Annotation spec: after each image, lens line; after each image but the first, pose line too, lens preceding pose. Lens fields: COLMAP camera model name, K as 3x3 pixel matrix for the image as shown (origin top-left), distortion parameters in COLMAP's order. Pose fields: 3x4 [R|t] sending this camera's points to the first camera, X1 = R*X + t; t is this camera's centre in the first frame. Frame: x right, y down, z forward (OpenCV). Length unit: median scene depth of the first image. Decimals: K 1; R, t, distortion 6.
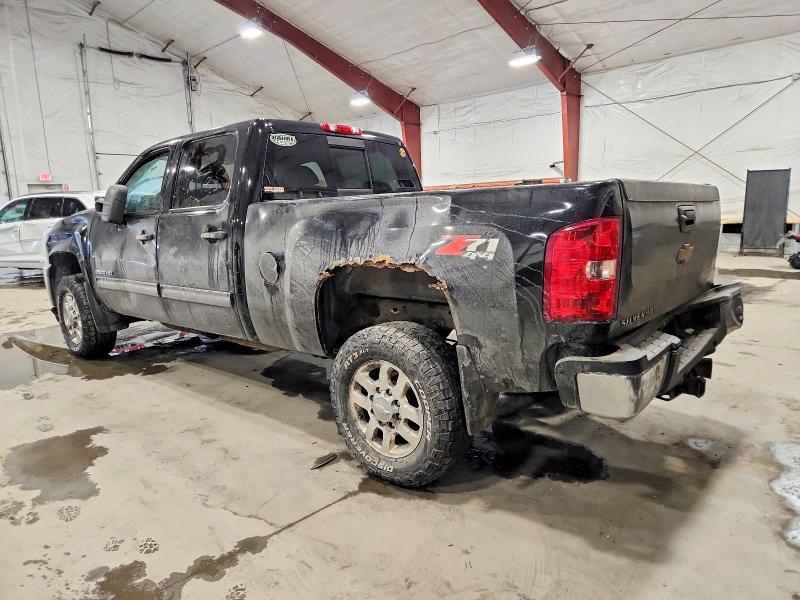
lens RADIAL K [[540.1, 0, 405.8], [0, 540.1, 301.4], [0, 0, 1]] dist [0.009464, -0.029227]
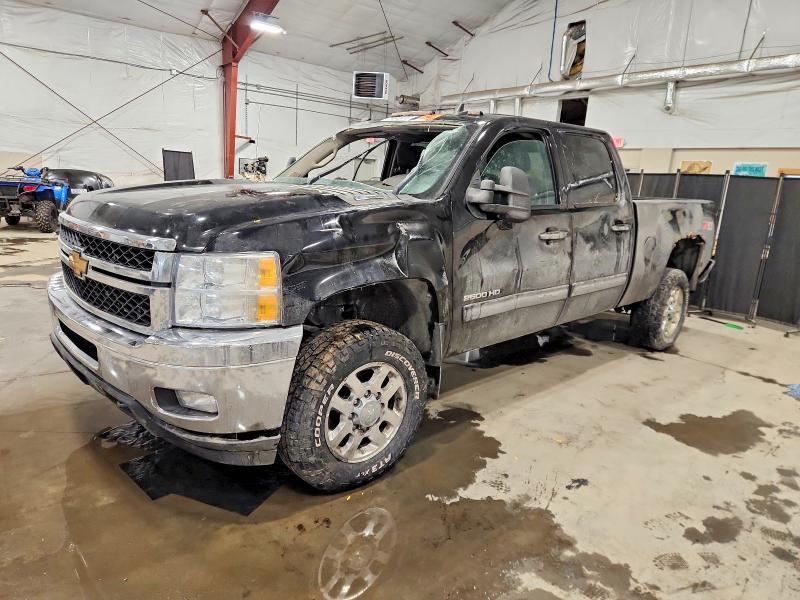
lens RADIAL K [[540.1, 0, 405.8], [0, 540.1, 301.4], [0, 0, 1]] dist [0.009464, -0.029227]
pose [[0.118808, -0.187624, 0.975029, -1.409358], [0.118533, 0.977642, 0.173683, -0.199272], [-0.985817, 0.094938, 0.138391, 1.148946]]
